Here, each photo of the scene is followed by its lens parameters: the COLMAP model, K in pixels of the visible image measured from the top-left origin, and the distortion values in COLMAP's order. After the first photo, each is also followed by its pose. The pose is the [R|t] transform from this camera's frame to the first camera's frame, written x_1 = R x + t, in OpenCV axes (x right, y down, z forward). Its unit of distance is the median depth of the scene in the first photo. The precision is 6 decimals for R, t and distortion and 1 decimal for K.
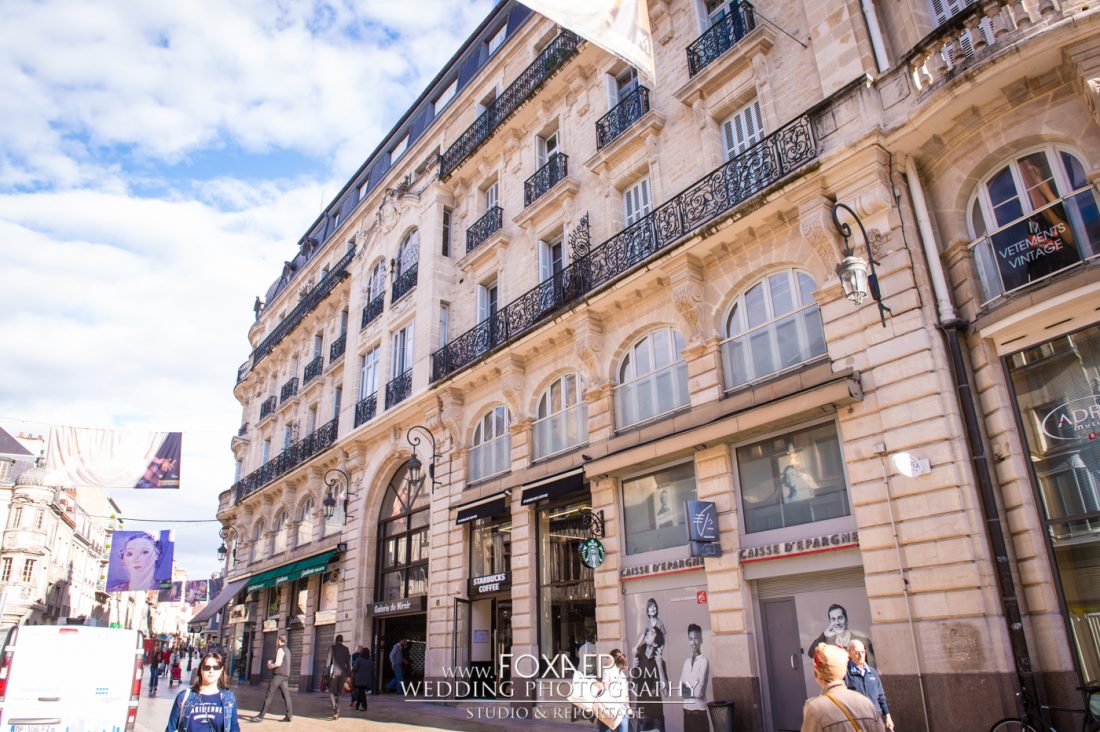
lens RADIAL K [[801.9, 0, 550.0], [0, 801.9, 366.0], [0, 0, 1]] dist [-0.054103, 0.000983]
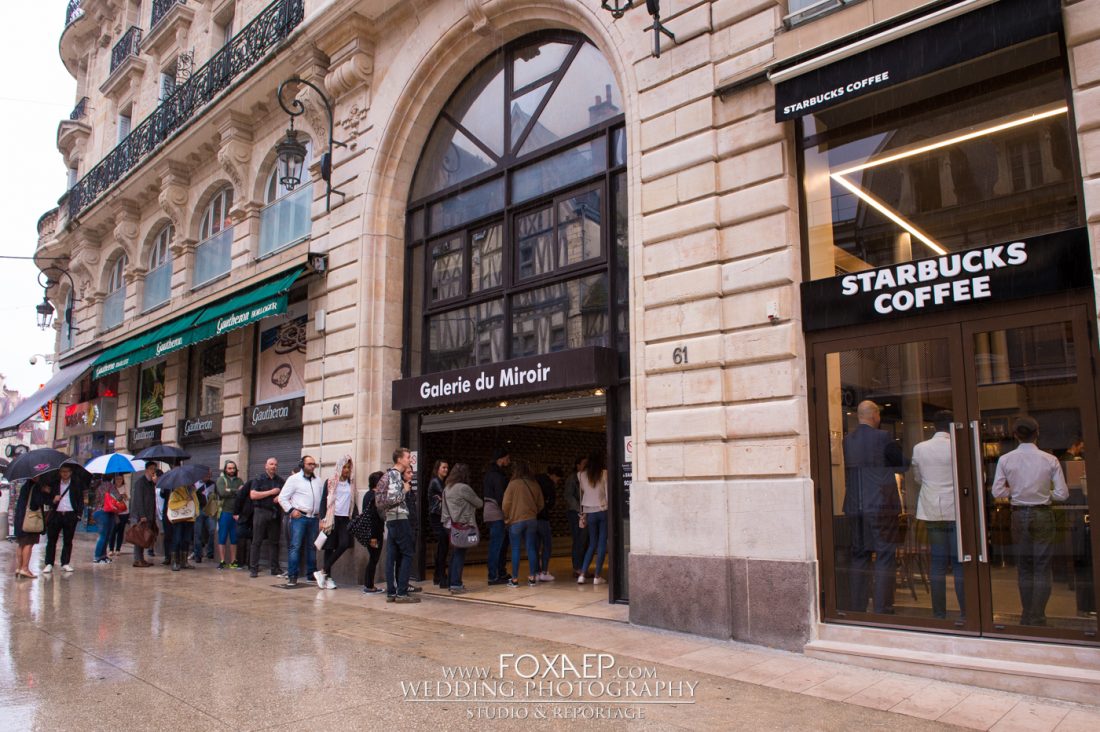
lens RADIAL K [[784.0, 0, 579.6], [0, 784.0, 374.5], [0, 0, 1]] dist [-0.042773, -0.002057]
pose [[0.979645, 0.027658, 0.198825, -0.203943], [-0.069064, 0.976436, 0.204456, 0.190812], [-0.188485, -0.214026, 0.958471, 0.542241]]
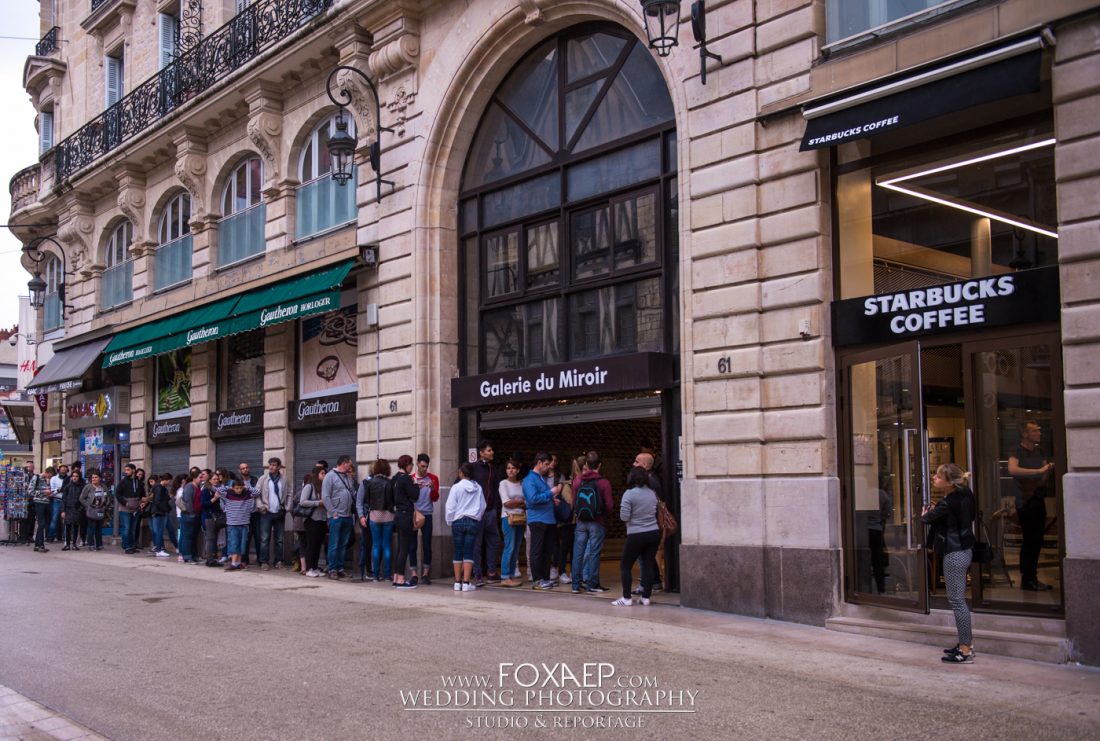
lens RADIAL K [[1105.5, 0, 547.8], [0, 1105.5, 408.7], [0, 0, 1]] dist [0.018517, 0.026361]
pose [[0.995049, 0.004450, 0.099284, -0.225099], [-0.032653, 0.958174, 0.284316, 0.134420], [-0.093866, -0.286150, 0.953576, 0.393632]]
